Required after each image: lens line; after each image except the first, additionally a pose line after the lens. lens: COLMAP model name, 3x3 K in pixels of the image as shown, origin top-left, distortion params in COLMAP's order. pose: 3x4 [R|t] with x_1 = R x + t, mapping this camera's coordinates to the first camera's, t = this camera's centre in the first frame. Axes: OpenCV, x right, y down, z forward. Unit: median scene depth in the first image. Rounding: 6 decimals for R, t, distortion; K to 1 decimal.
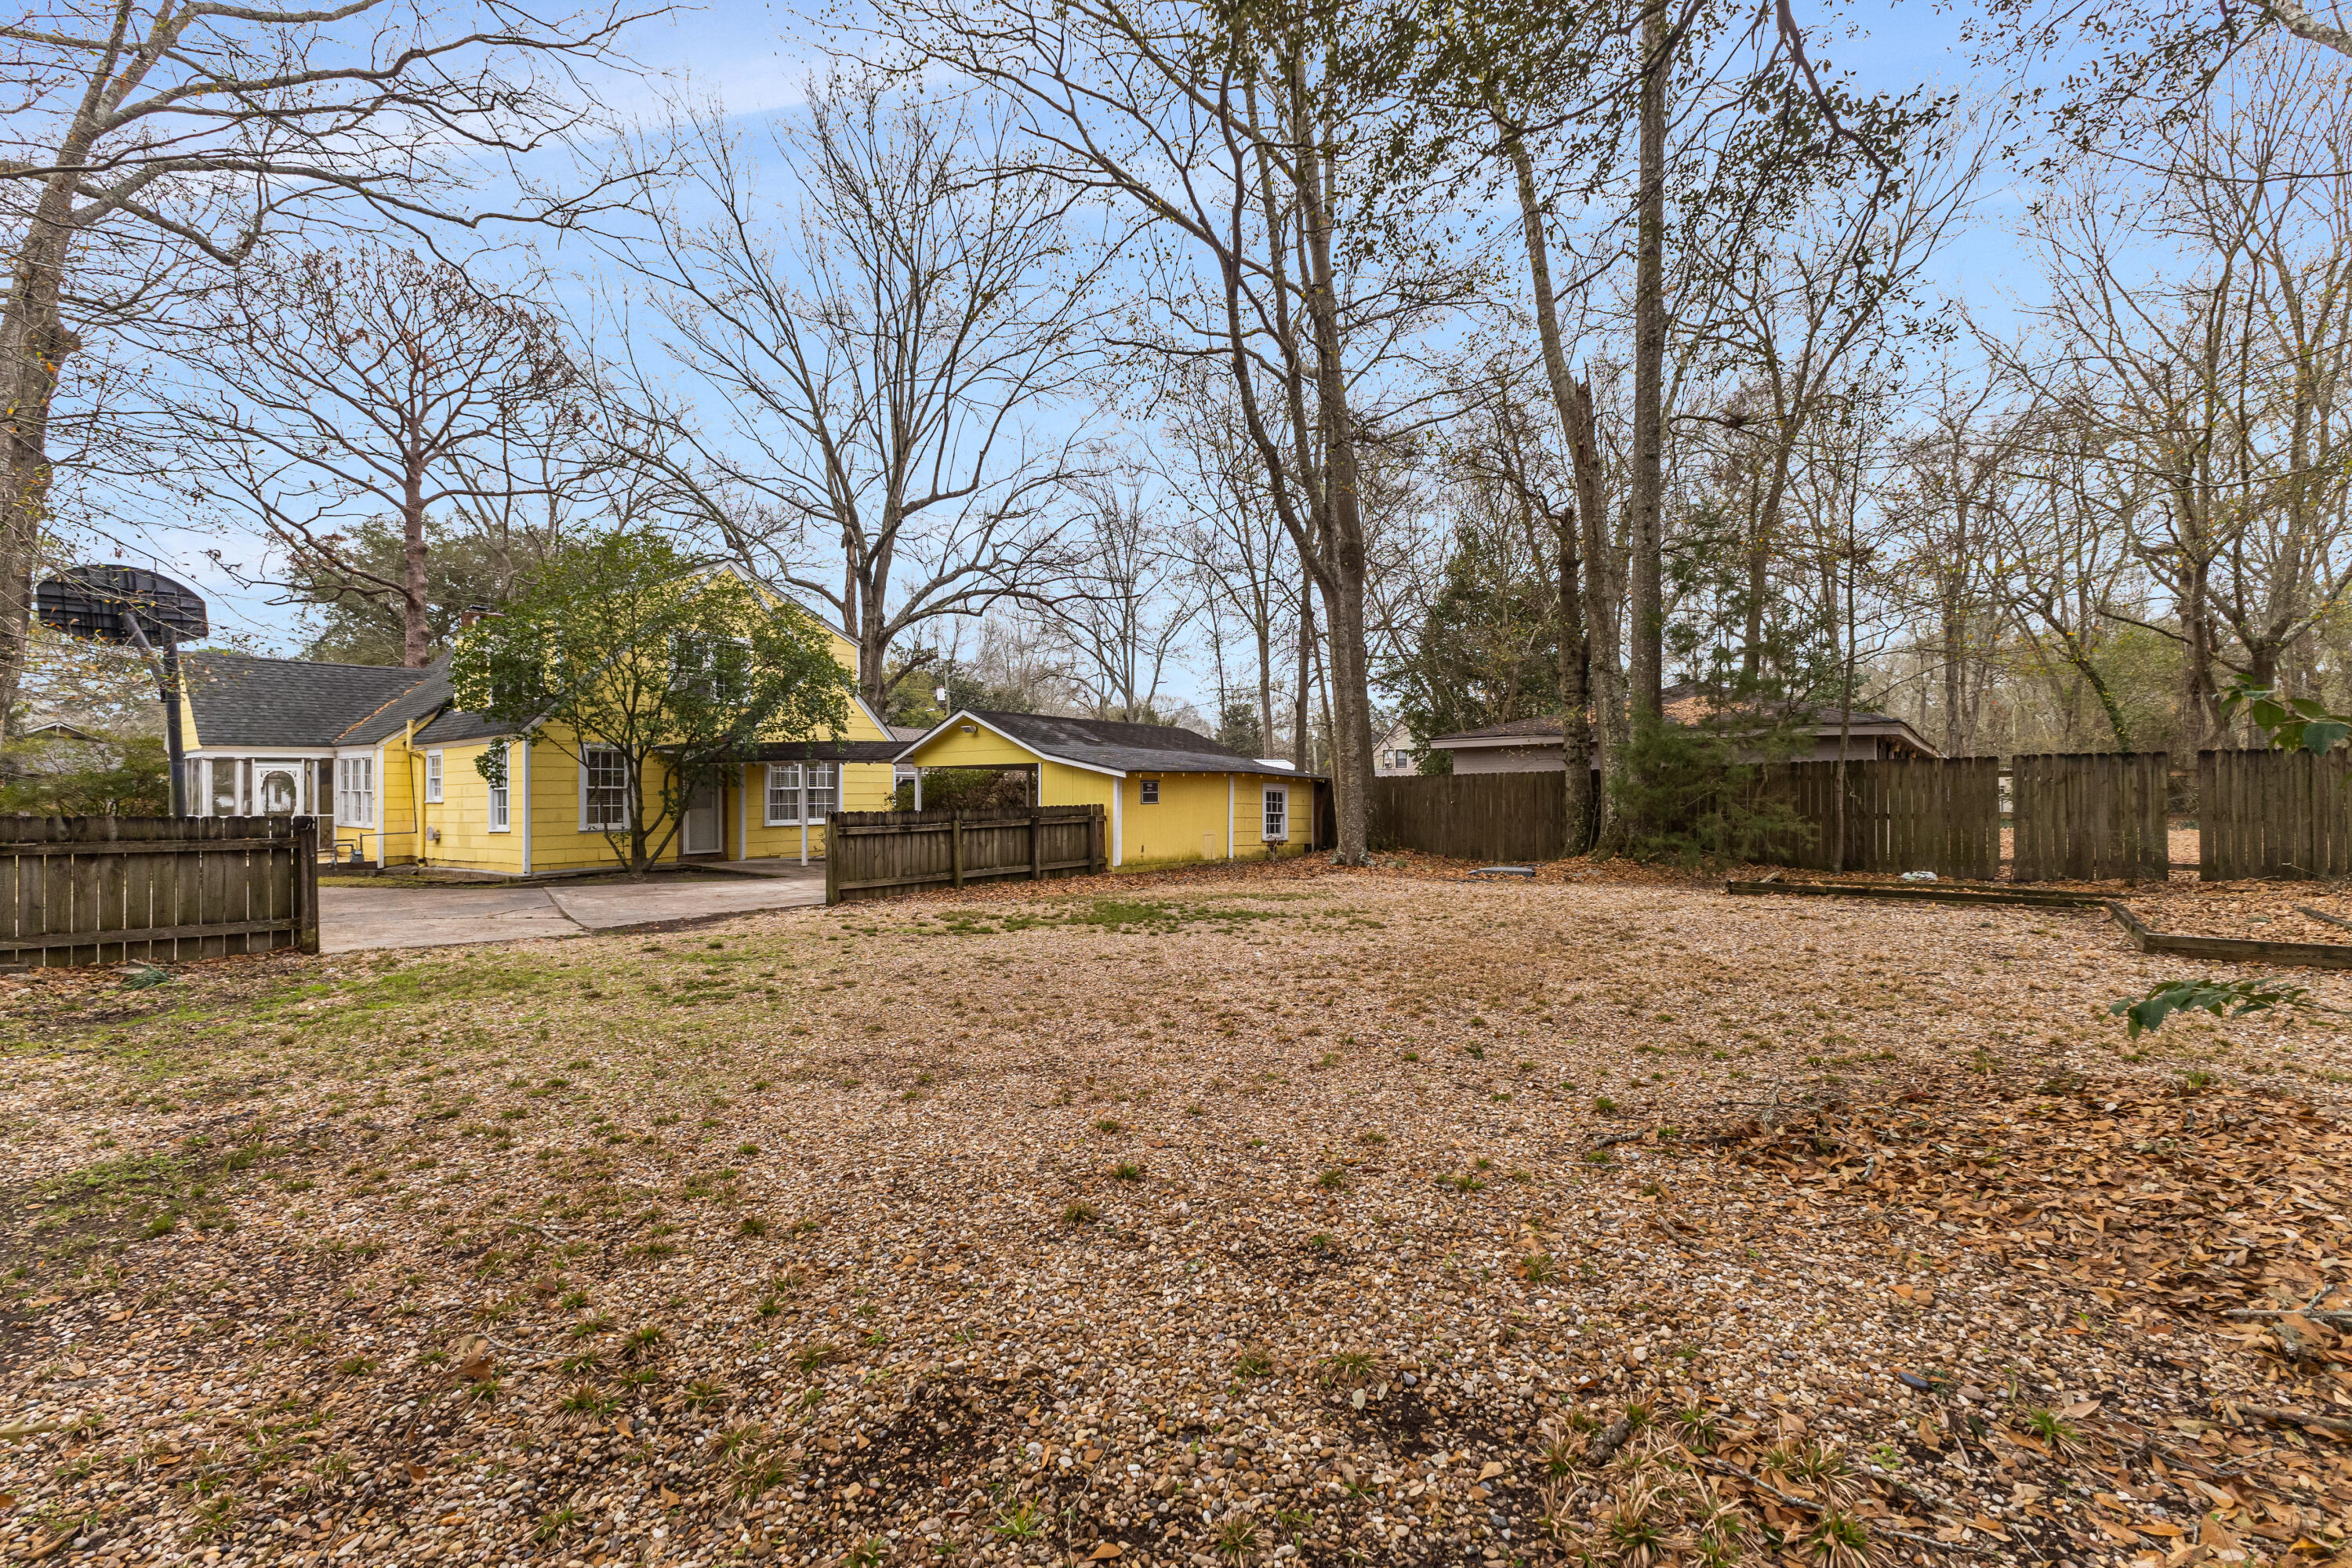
lens RADIAL K [[984.1, 0, 1167.0], [0, 984.1, 777.4], [0, 0, 1]] dist [0.003333, 0.000515]
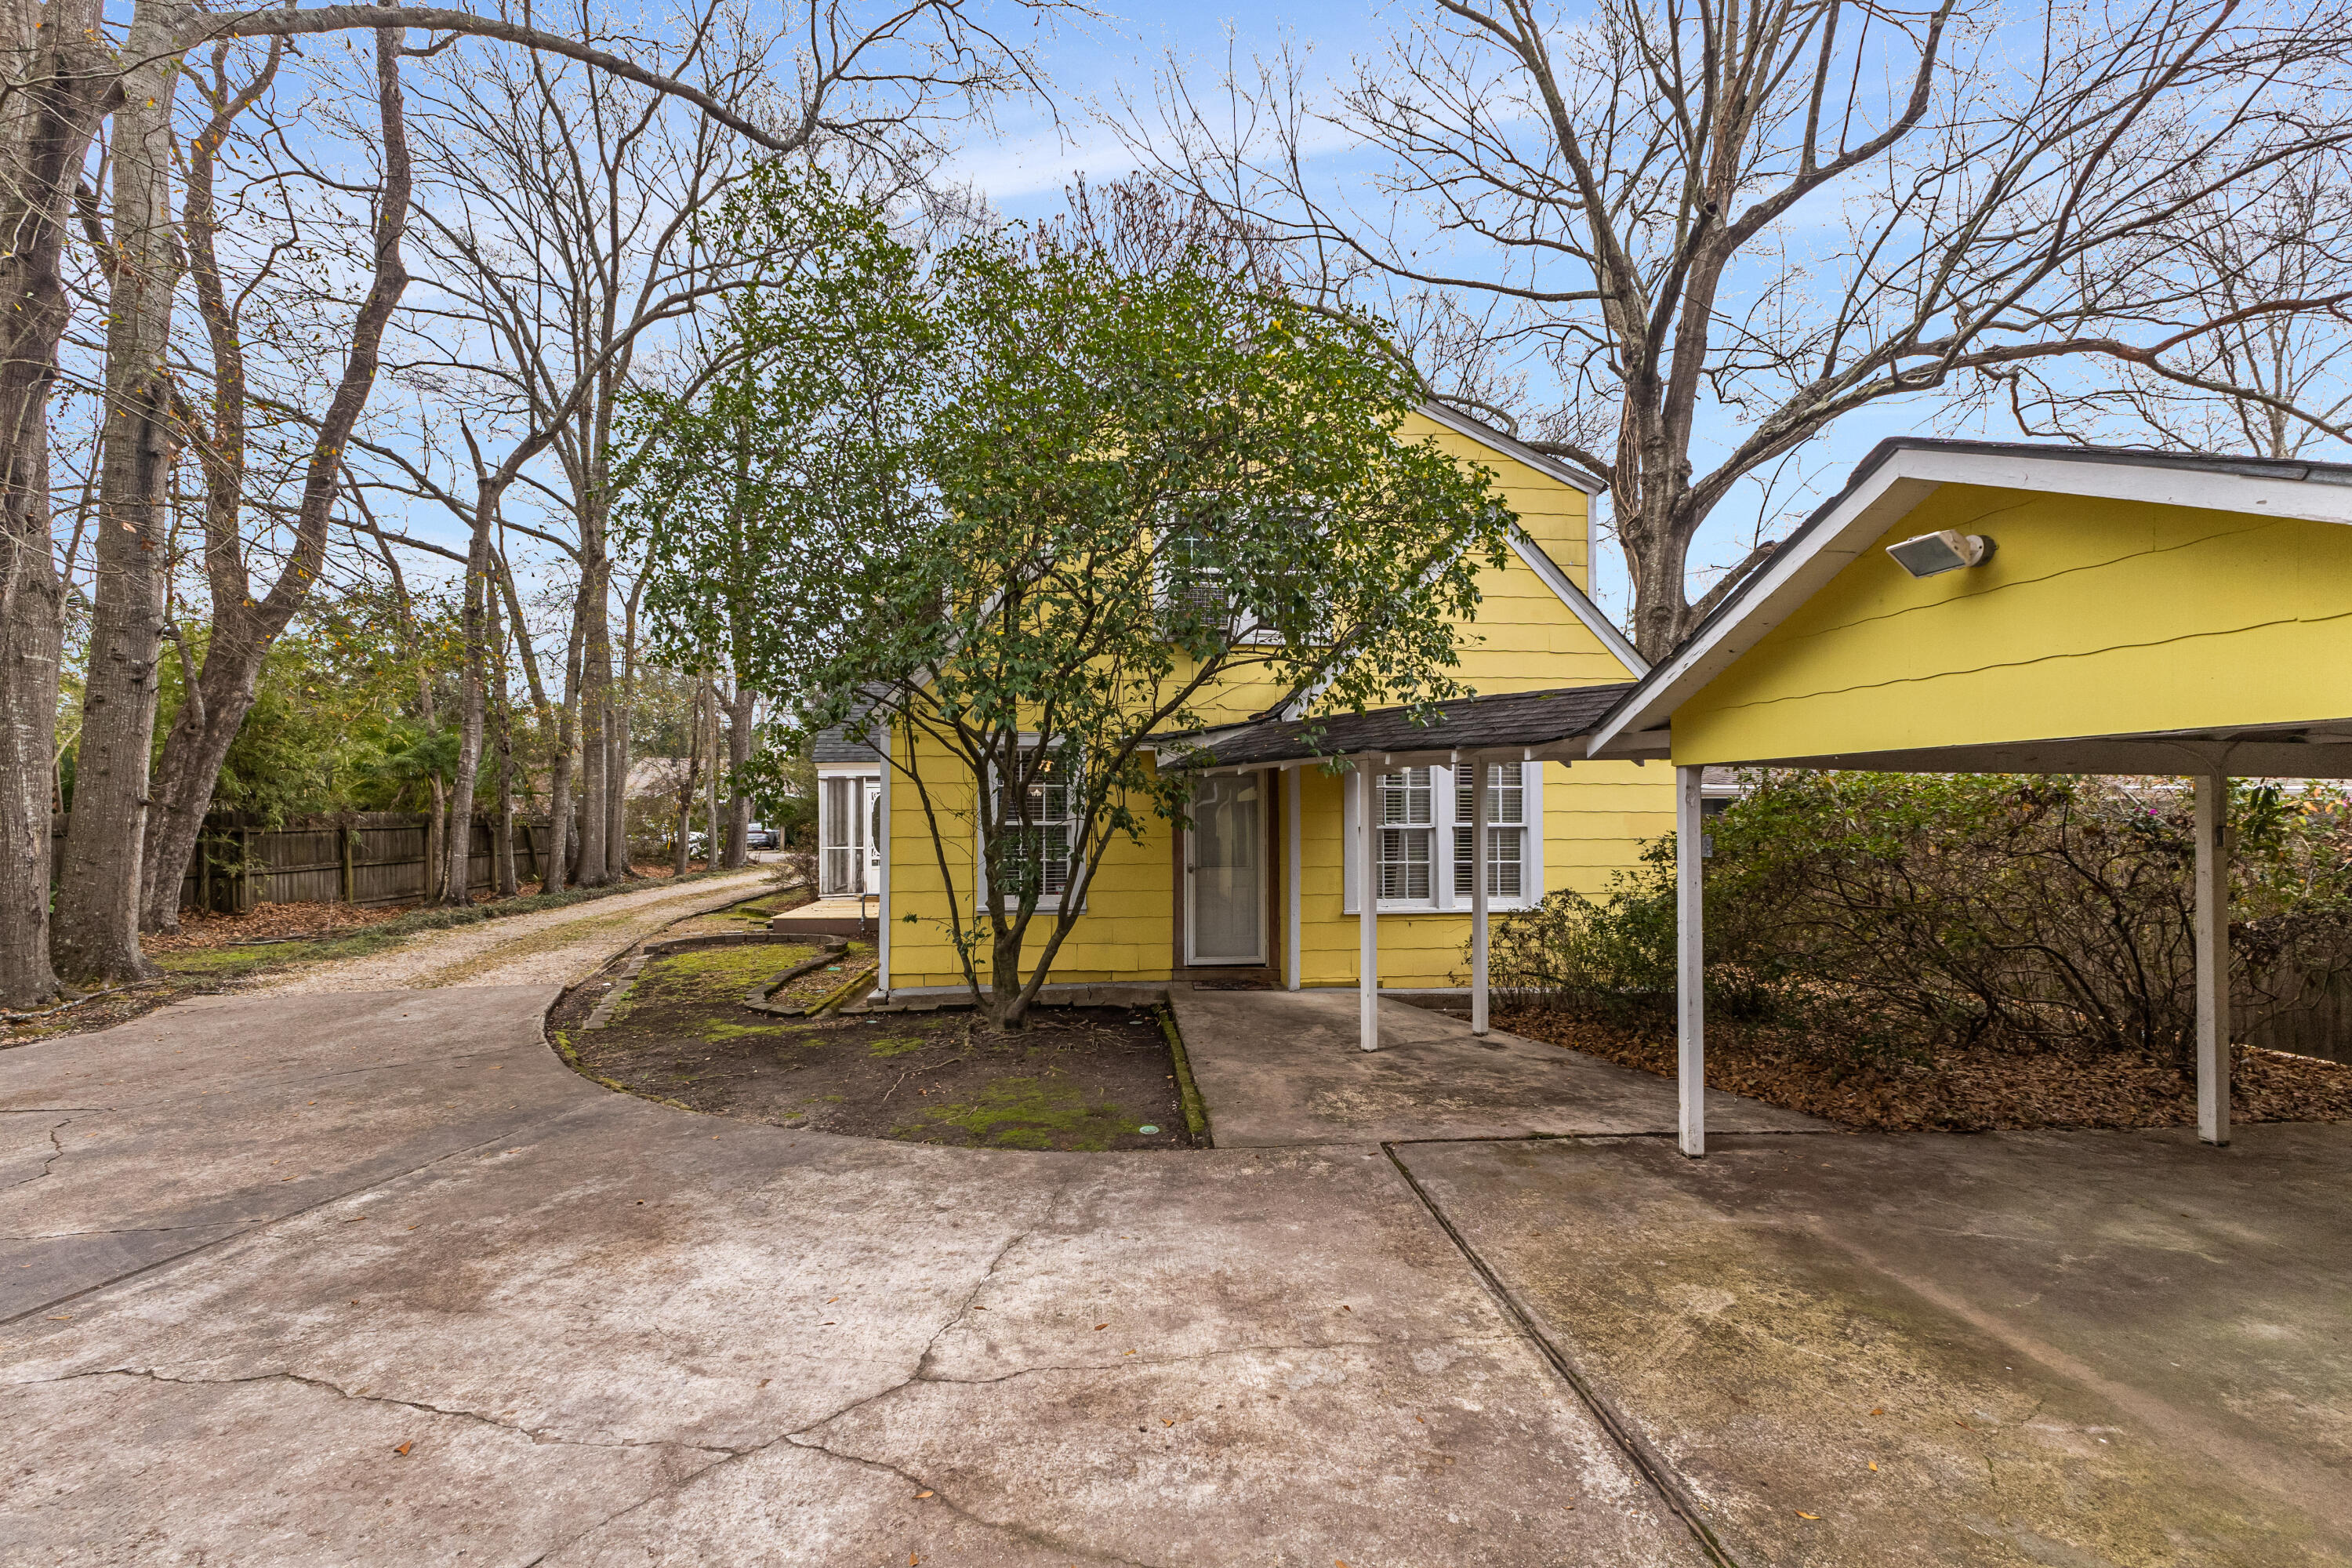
lens RADIAL K [[1022.7, 0, 1191.1], [0, 1022.7, 783.8], [0, 0, 1]] dist [0.005951, 0.000485]
pose [[0.697929, -0.011674, -0.716072, -0.127502], [0.007462, 0.999931, -0.009028, -0.003925], [0.716128, 0.000958, 0.697968, 0.600910]]
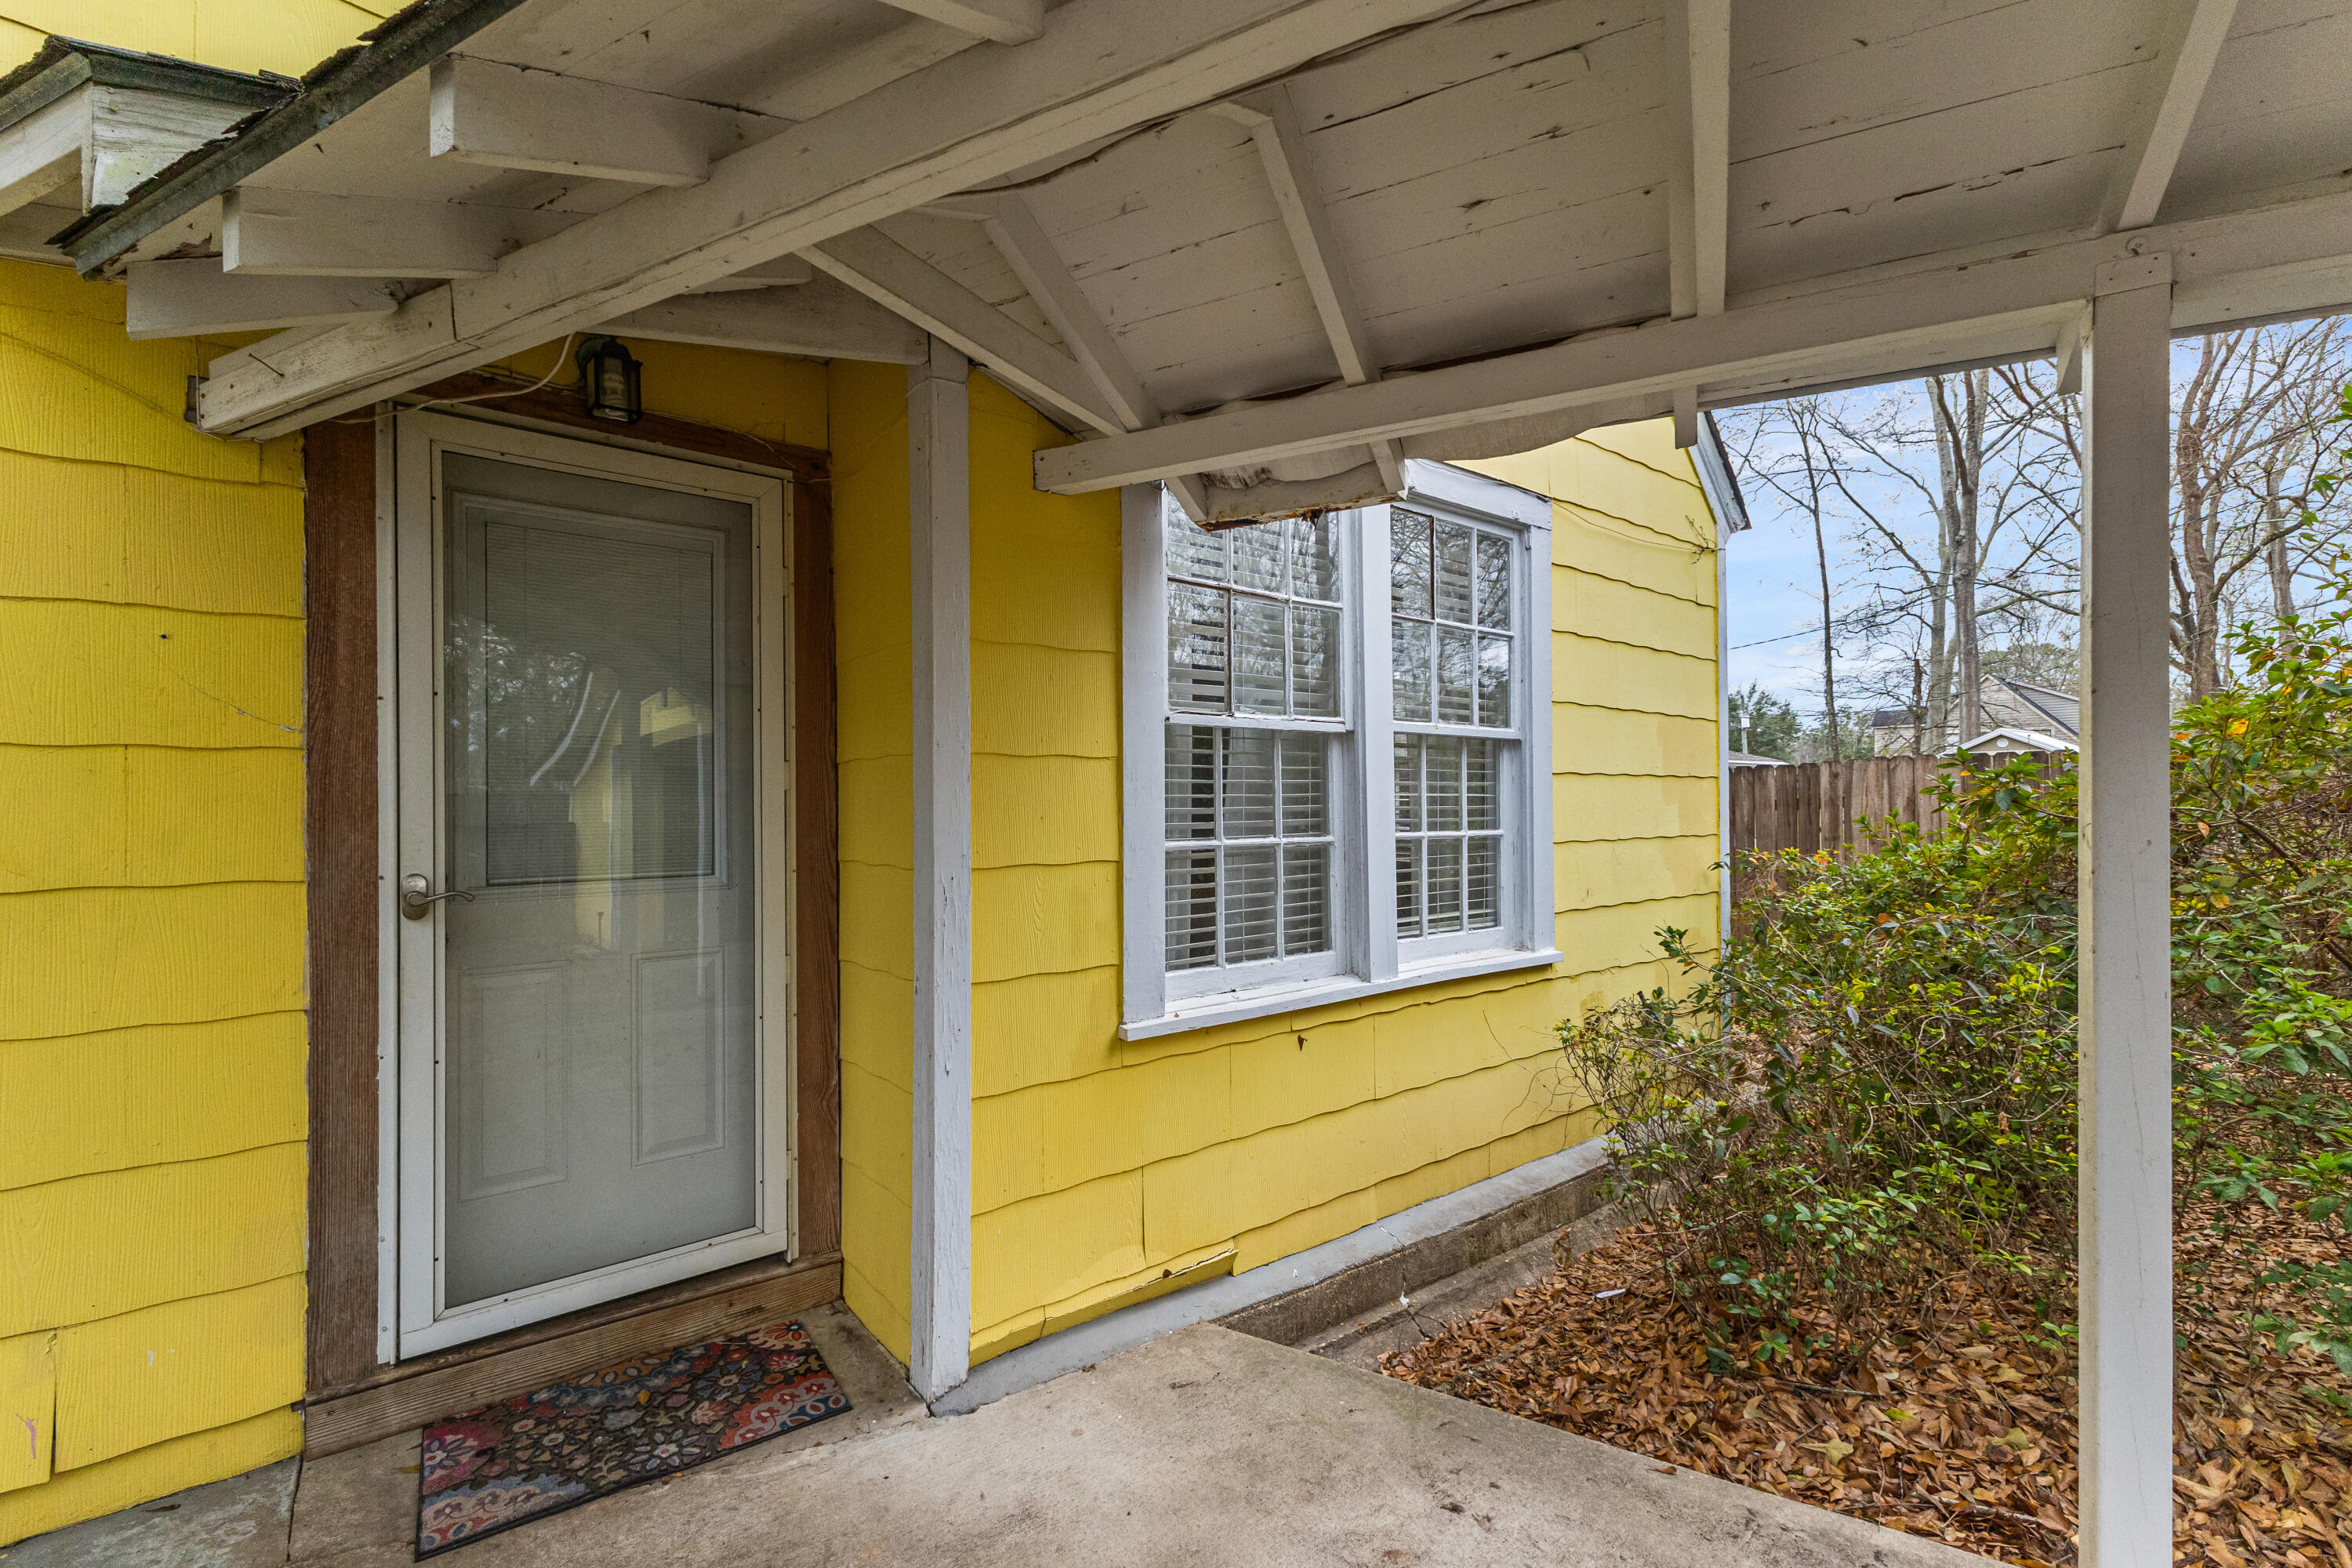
lens RADIAL K [[1022.7, 0, 1191.1], [0, 1022.7, 783.8], [0, 0, 1]] dist [0.005951, 0.000485]
pose [[0.970984, -0.000200, -0.239146, -0.353272], [0.001200, 0.999991, 0.004038, 0.017983], [0.239143, -0.004208, 0.970975, 0.834903]]
